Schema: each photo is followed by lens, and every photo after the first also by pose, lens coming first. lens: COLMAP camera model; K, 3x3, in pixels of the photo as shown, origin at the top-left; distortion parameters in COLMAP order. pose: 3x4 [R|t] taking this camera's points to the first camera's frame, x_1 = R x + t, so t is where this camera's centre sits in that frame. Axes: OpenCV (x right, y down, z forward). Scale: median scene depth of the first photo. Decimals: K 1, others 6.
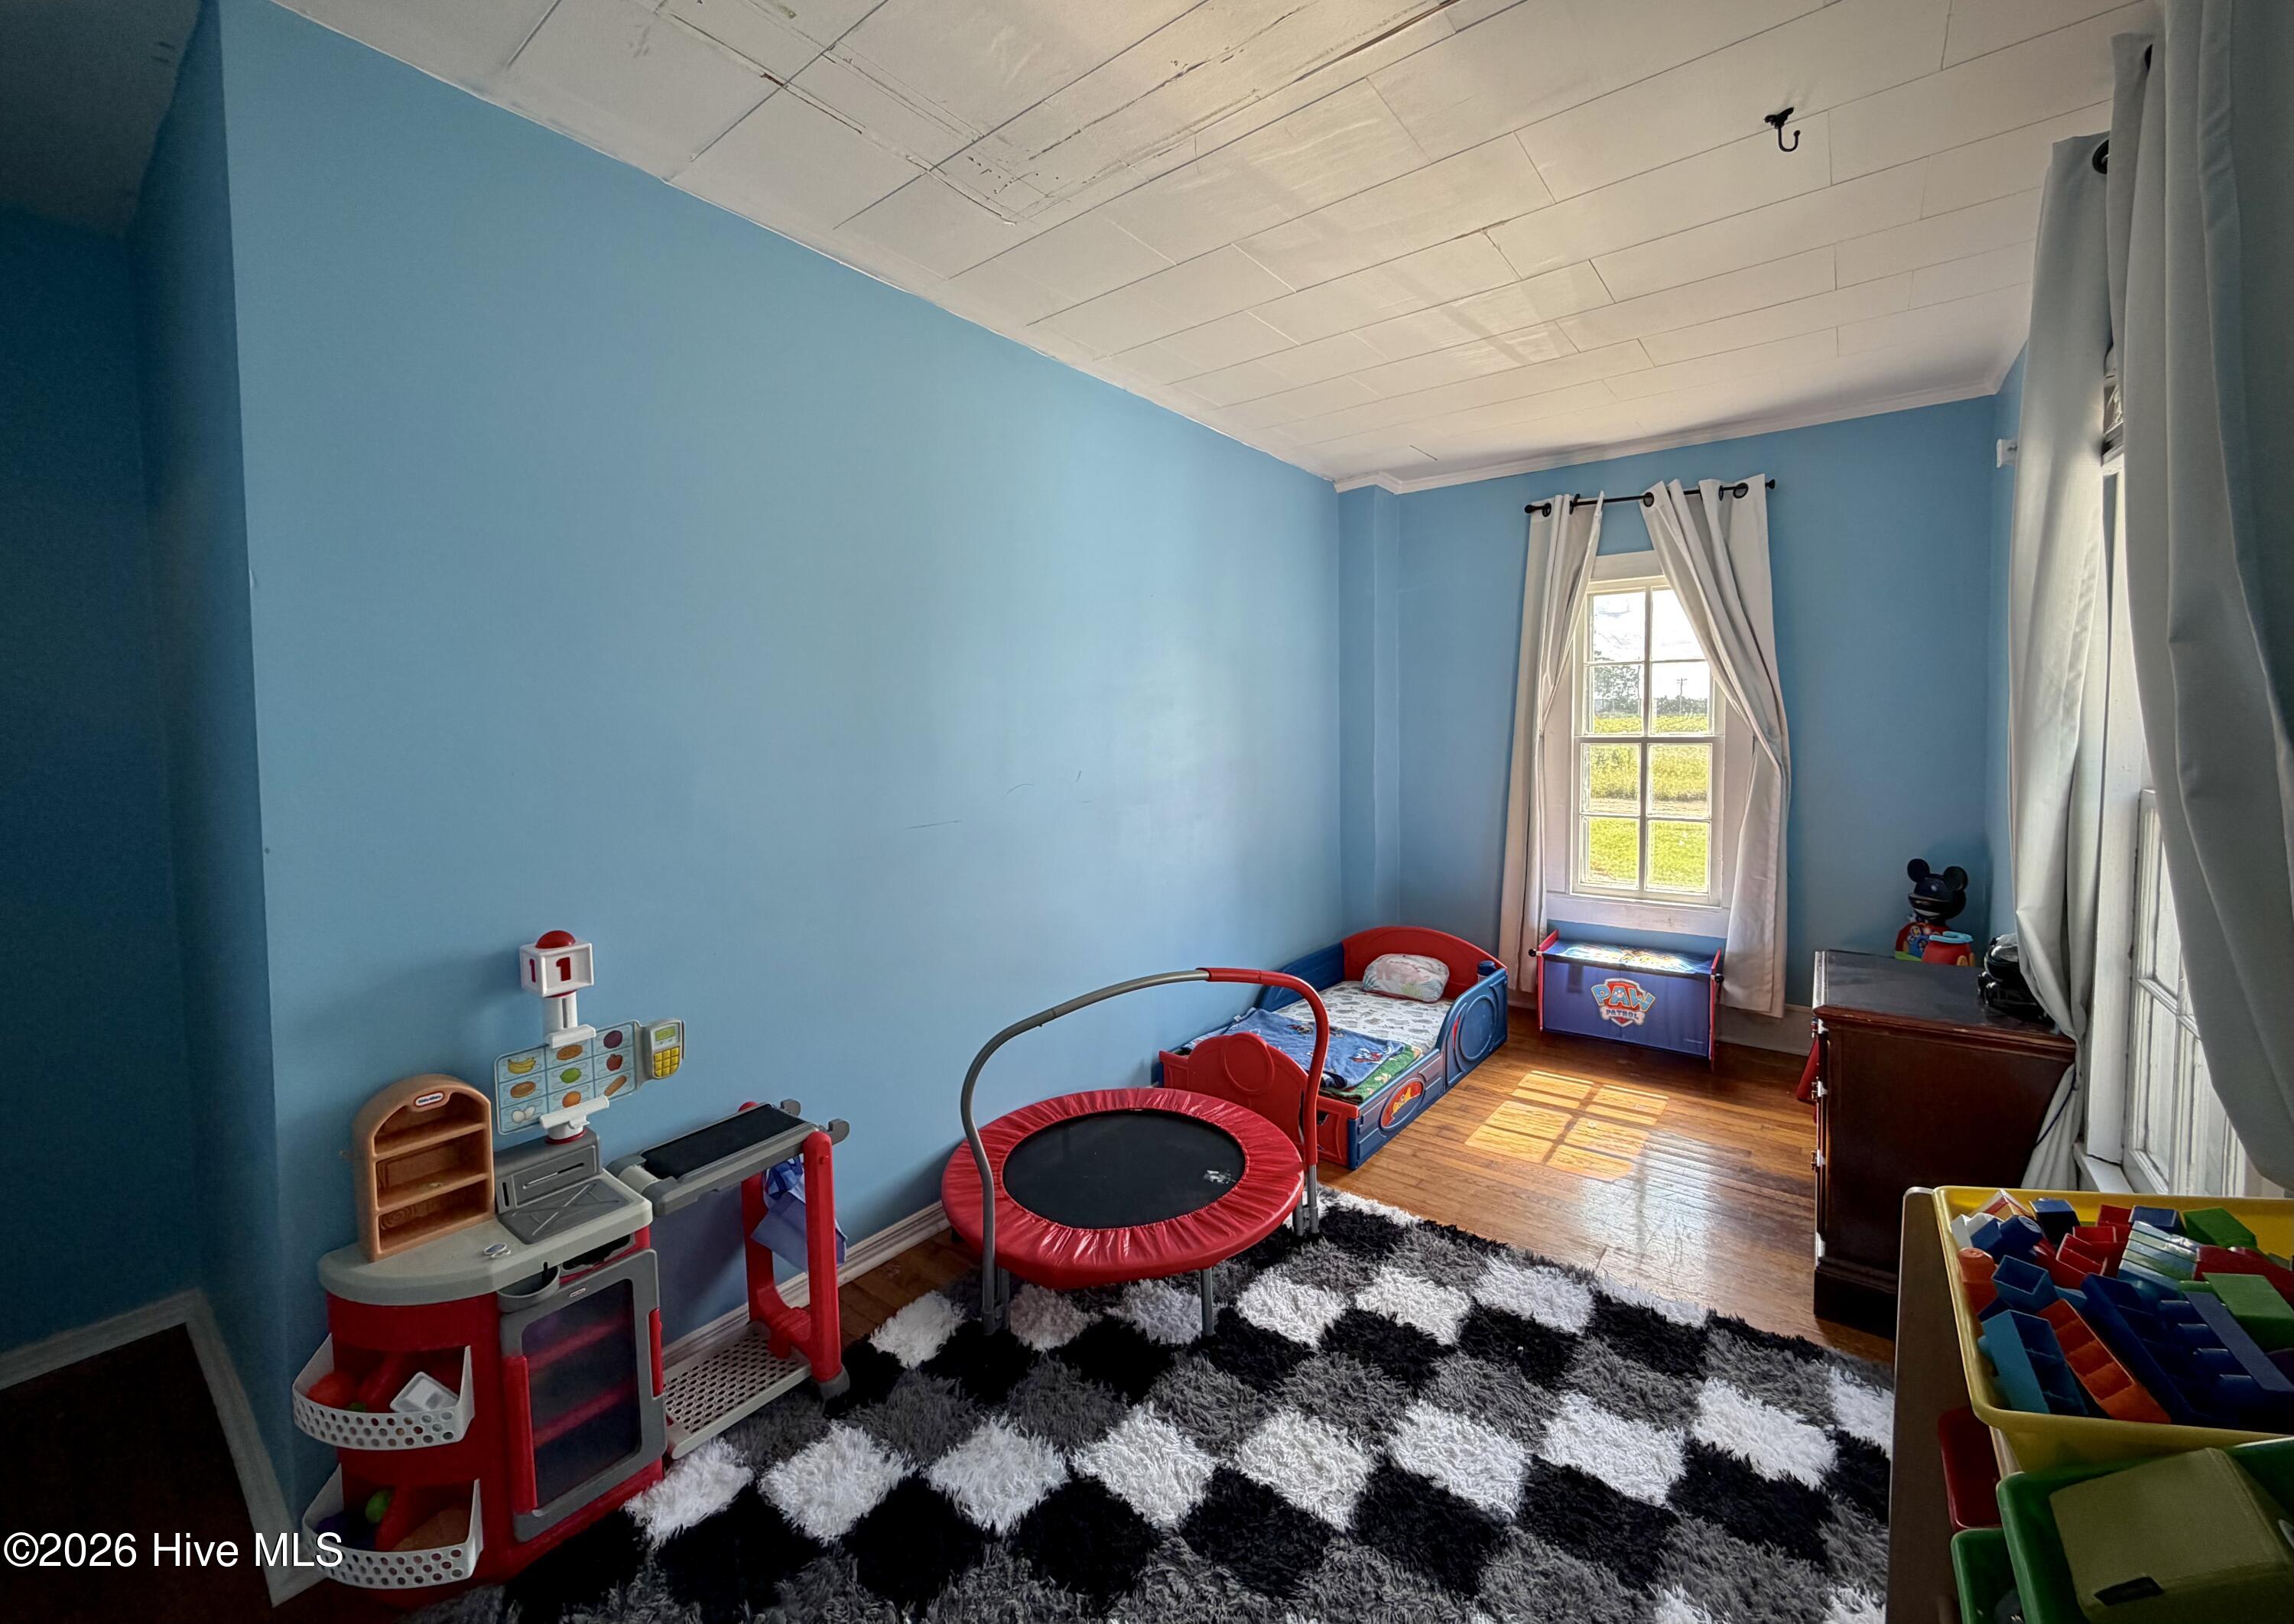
lens RADIAL K [[918.6, 0, 1134.3], [0, 918.6, 767.5], [0, 0, 1]] dist [0.000030, 0.000129]
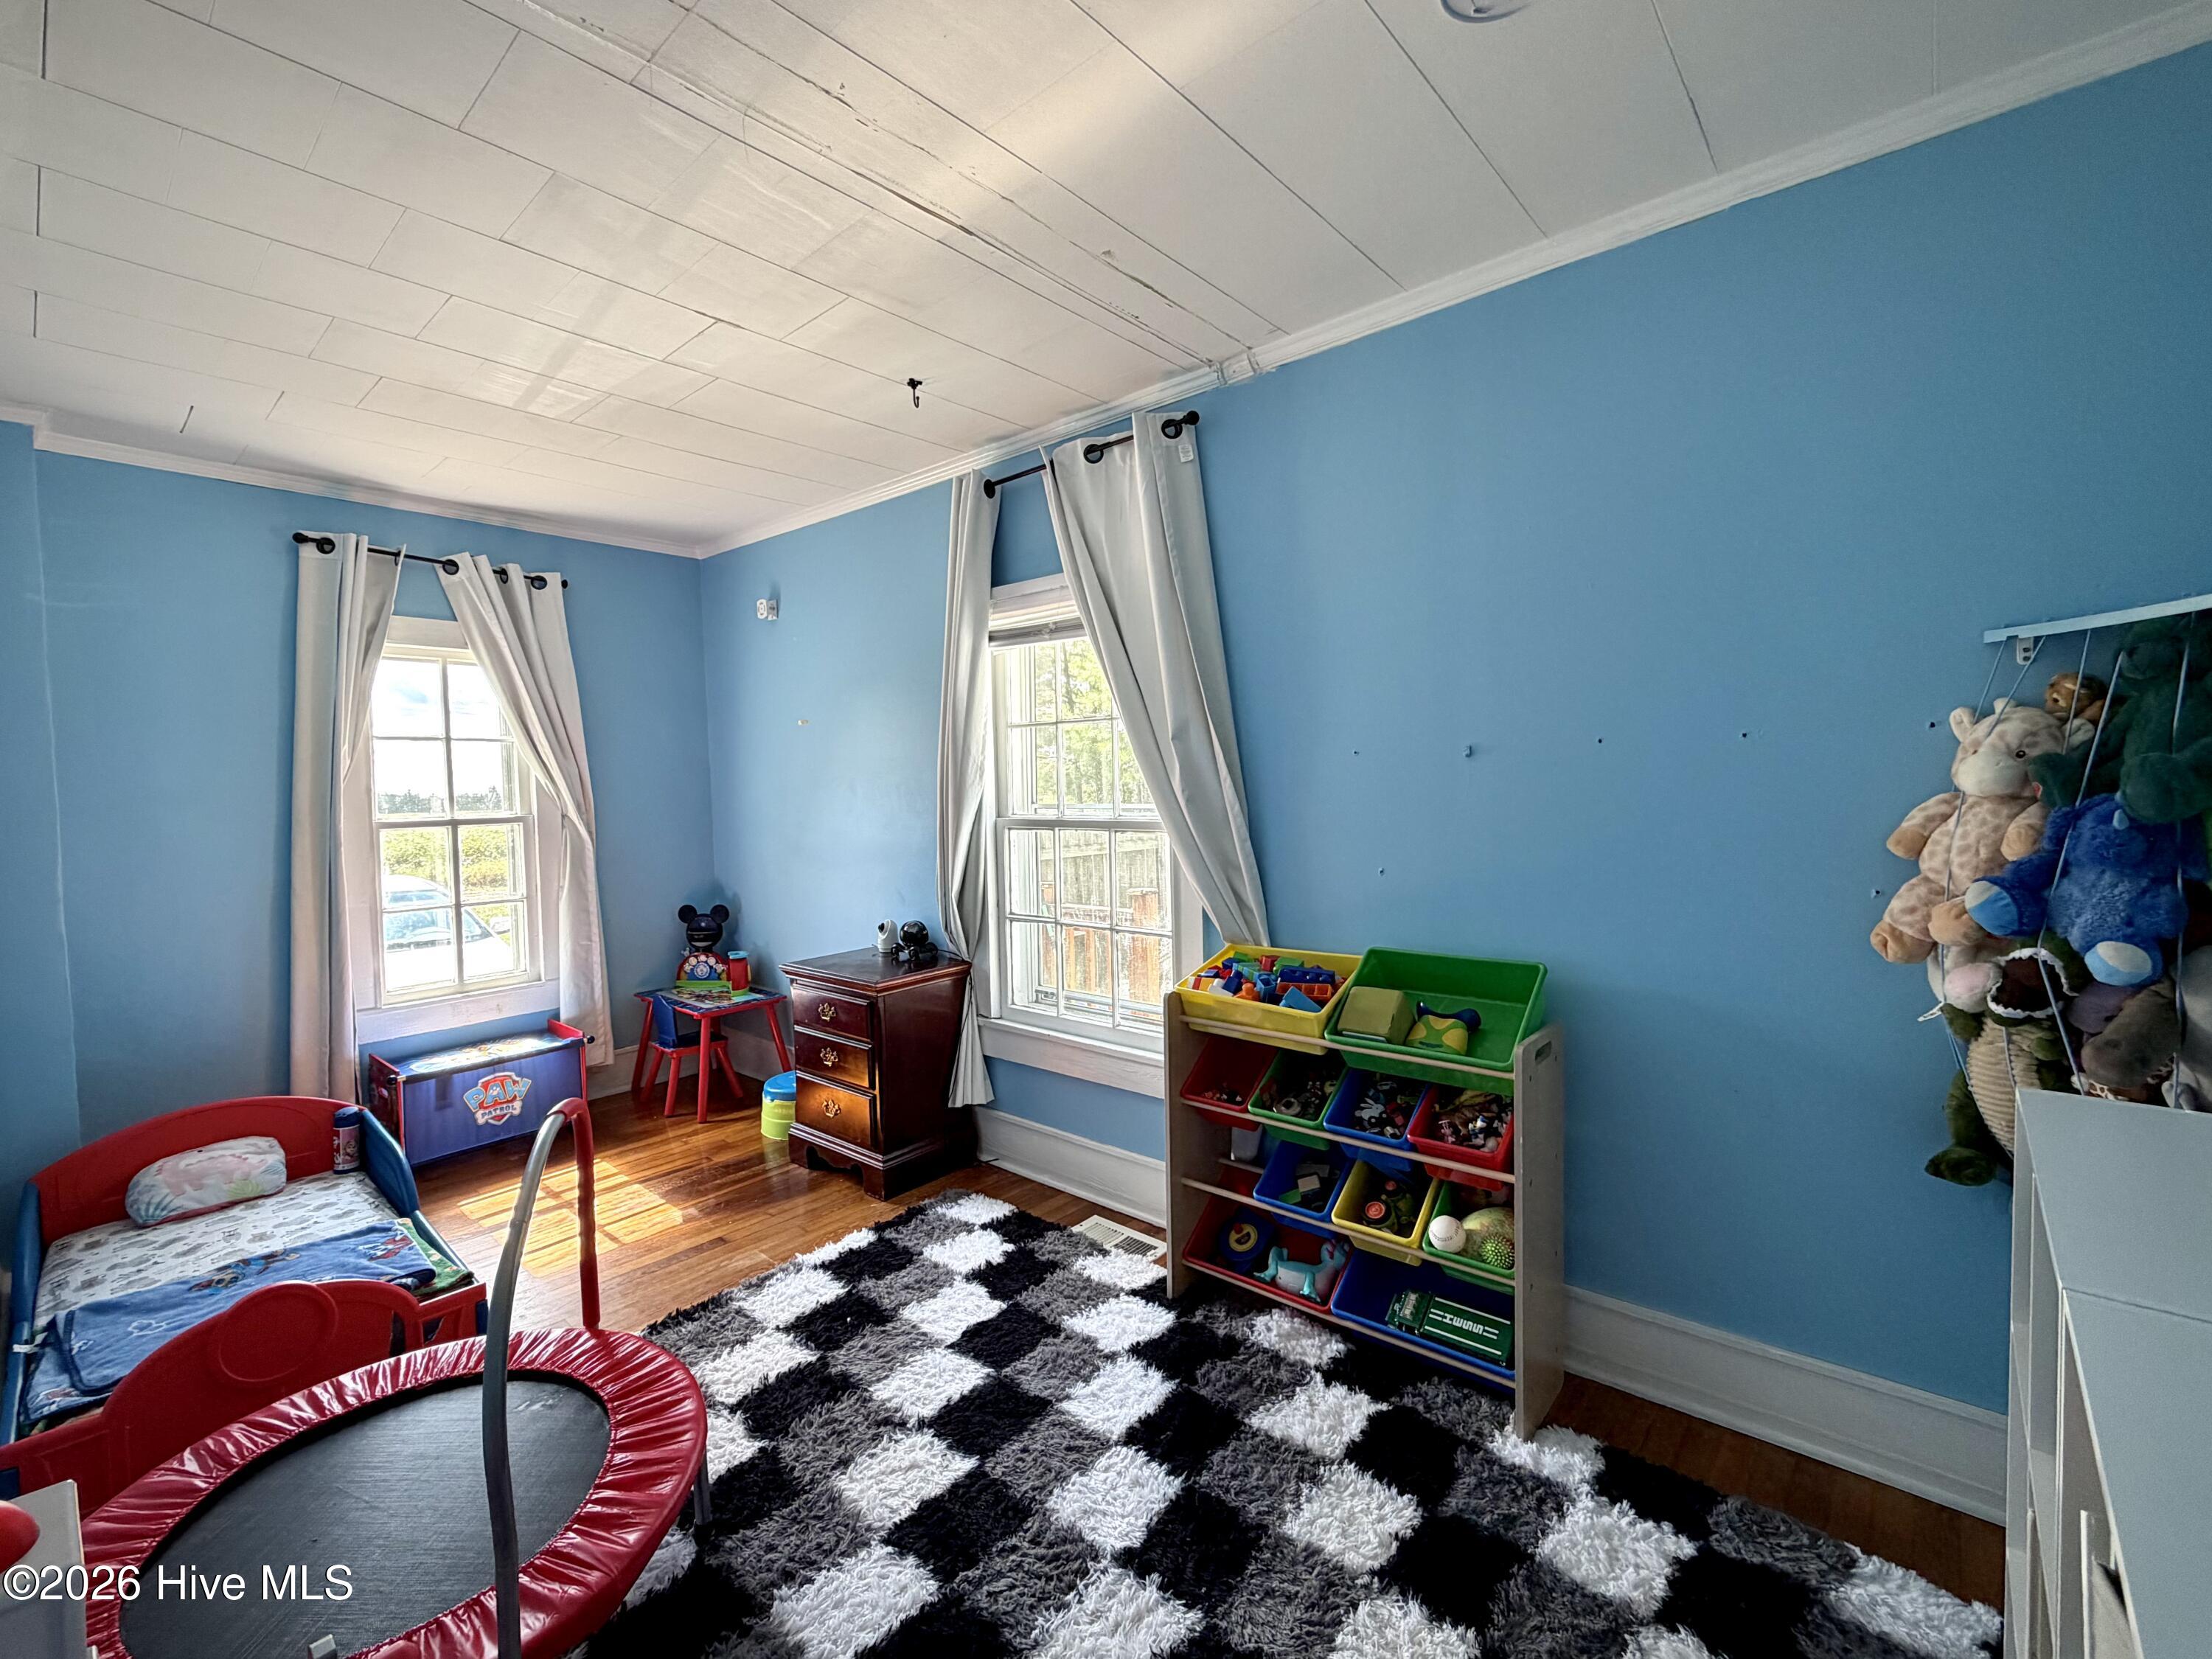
lens RADIAL K [[964.8, 0, 1106.0], [0, 964.8, 829.5], [0, 0, 1]] dist [-0.001149, -0.000160]
pose [[0.039487, -0.029939, 0.998771, -0.481372], [0.081060, 0.996353, 0.026662, 0.006023], [-0.995927, 0.079908, 0.041770, 0.362389]]
